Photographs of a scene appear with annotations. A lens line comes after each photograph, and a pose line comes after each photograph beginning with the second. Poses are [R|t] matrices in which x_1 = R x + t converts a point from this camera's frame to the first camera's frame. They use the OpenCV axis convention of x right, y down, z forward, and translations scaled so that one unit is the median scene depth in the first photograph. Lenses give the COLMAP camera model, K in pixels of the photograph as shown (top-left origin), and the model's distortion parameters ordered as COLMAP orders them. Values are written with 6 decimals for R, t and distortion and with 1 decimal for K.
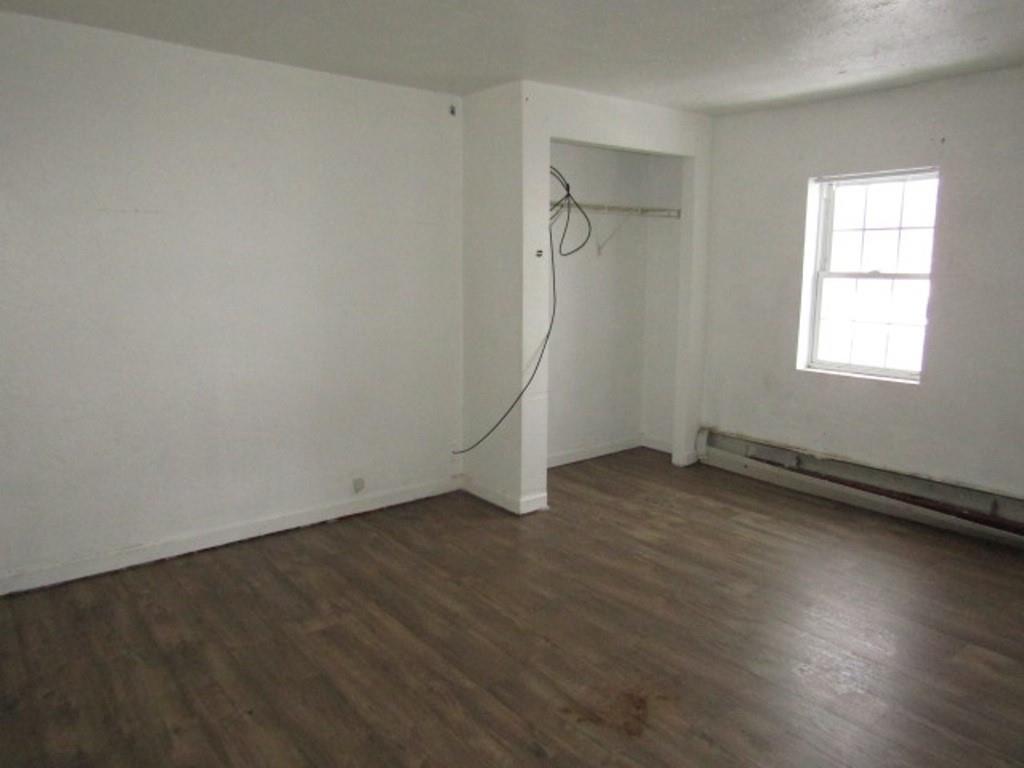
lens RADIAL K [[683.0, 0, 536.6], [0, 683.0, 397.1], [0, 0, 1]] dist [-0.002854, -0.001639]
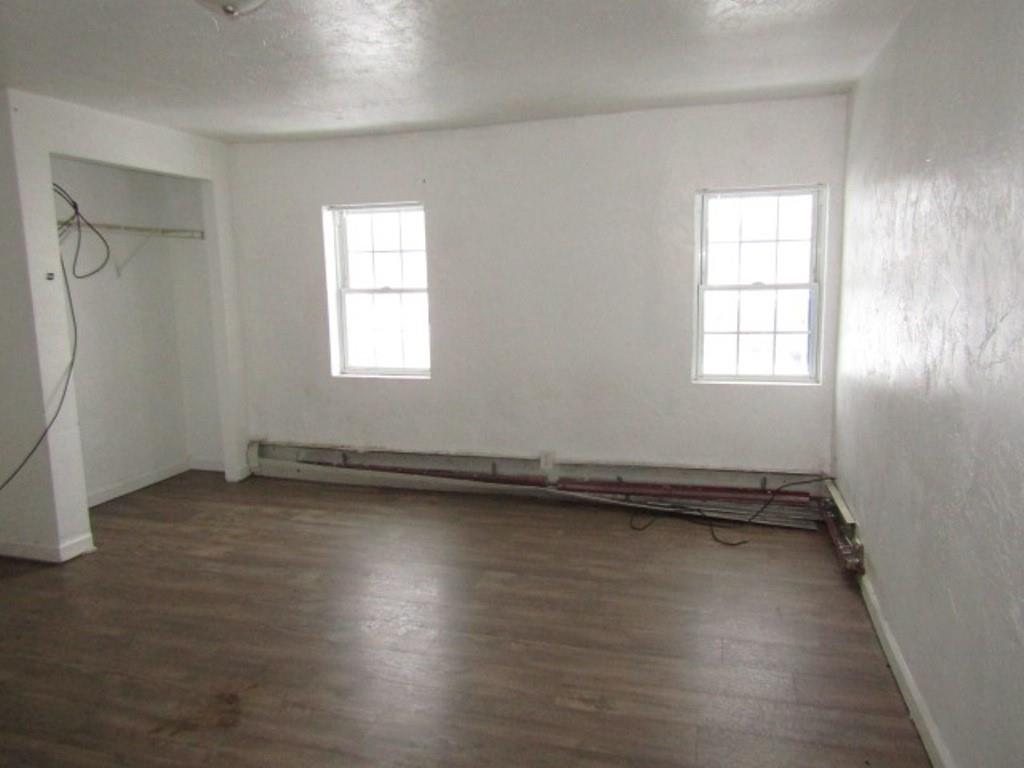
lens RADIAL K [[722.0, 0, 508.8], [0, 722.0, 385.1], [0, 0, 1]] dist [-0.007691, -0.001733]
pose [[0.817197, -0.099188, 0.567760, -0.056435], [0.124746, 0.992169, -0.006220, 0.017930], [-0.562697, 0.075909, 0.823171, -0.135483]]
